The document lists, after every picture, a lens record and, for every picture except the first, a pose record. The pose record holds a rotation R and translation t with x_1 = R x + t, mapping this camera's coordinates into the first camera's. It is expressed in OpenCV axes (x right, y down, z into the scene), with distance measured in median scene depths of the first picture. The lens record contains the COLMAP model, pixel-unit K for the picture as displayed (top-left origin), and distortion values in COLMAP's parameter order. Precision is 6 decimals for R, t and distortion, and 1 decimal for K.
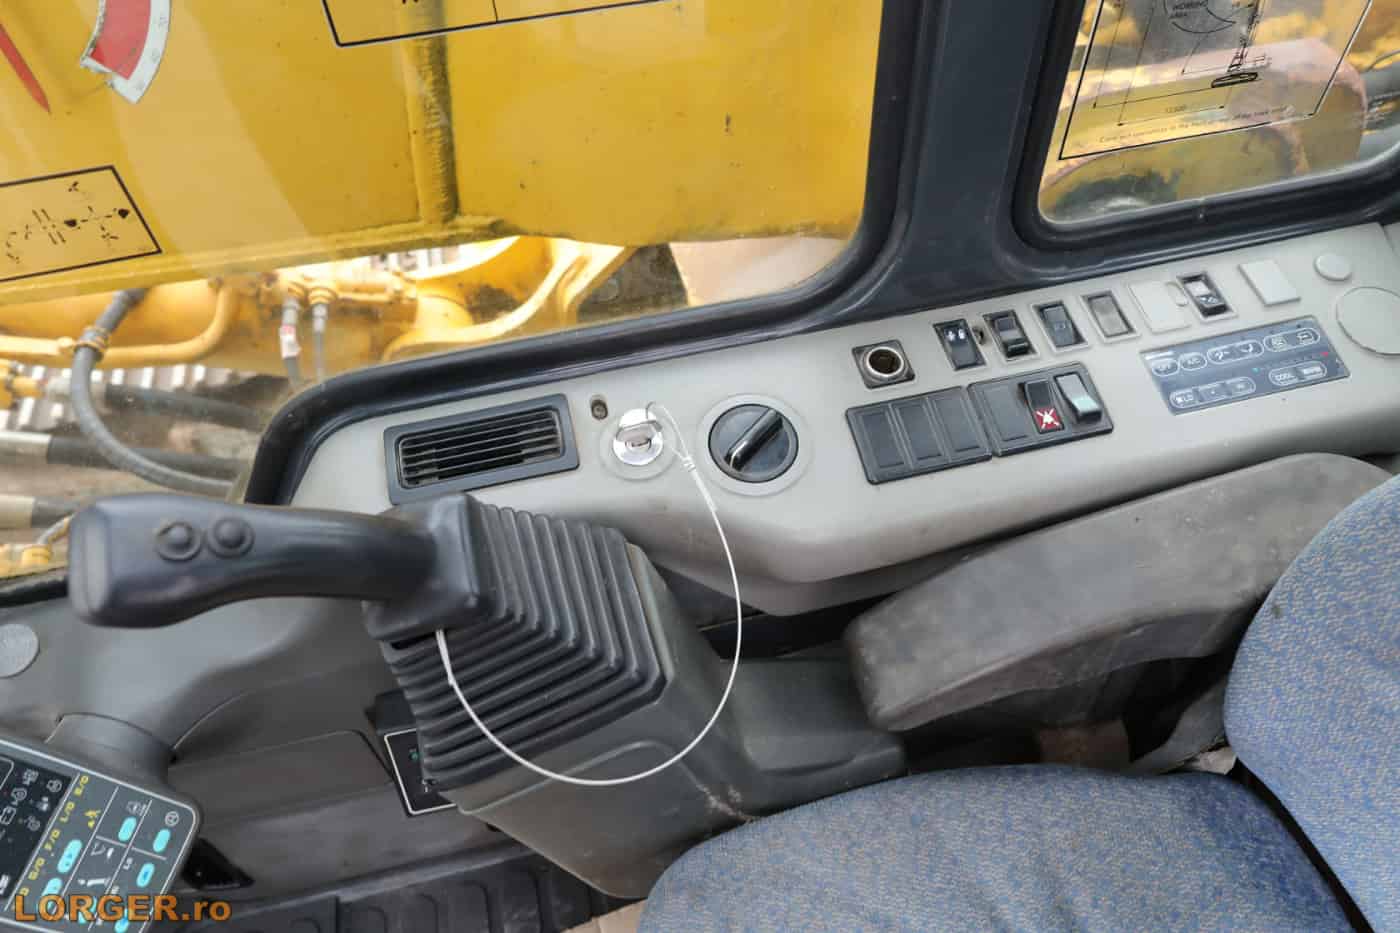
lens RADIAL K [[1008.5, 0, 700.0], [0, 1008.5, 466.5], [0, 0, 1]] dist [0.002187, 0.004580]
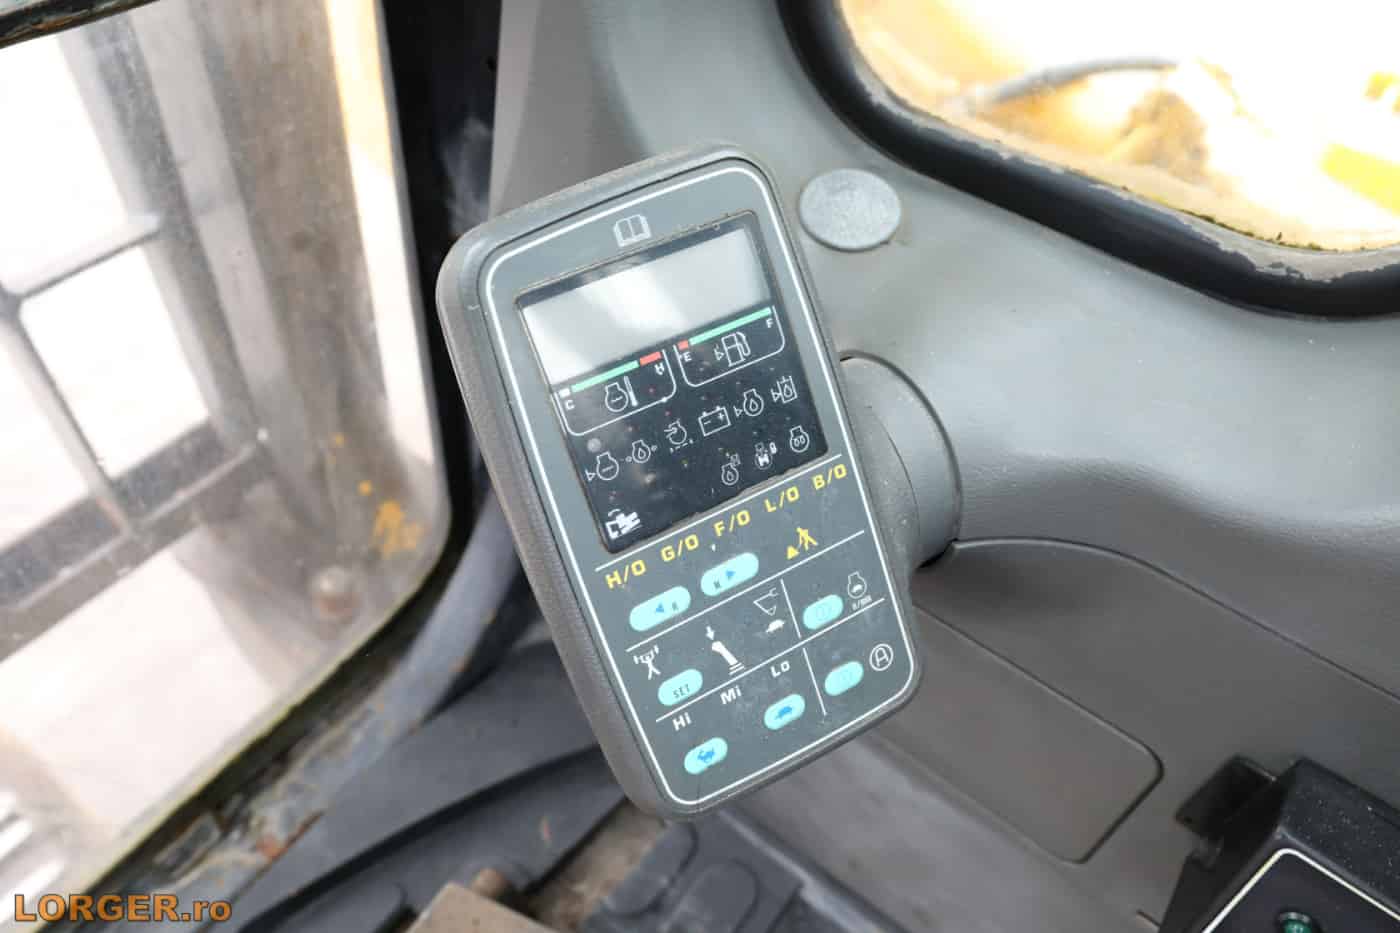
lens RADIAL K [[1008.5, 0, 700.0], [0, 1008.5, 466.5], [0, 0, 1]] dist [0.002187, 0.004580]
pose [[0.640254, 0.624684, -0.447040, -0.448587], [-0.641066, 0.755144, 0.137081, 0.288409], [0.423212, 0.198815, 0.883948, 0.567152]]
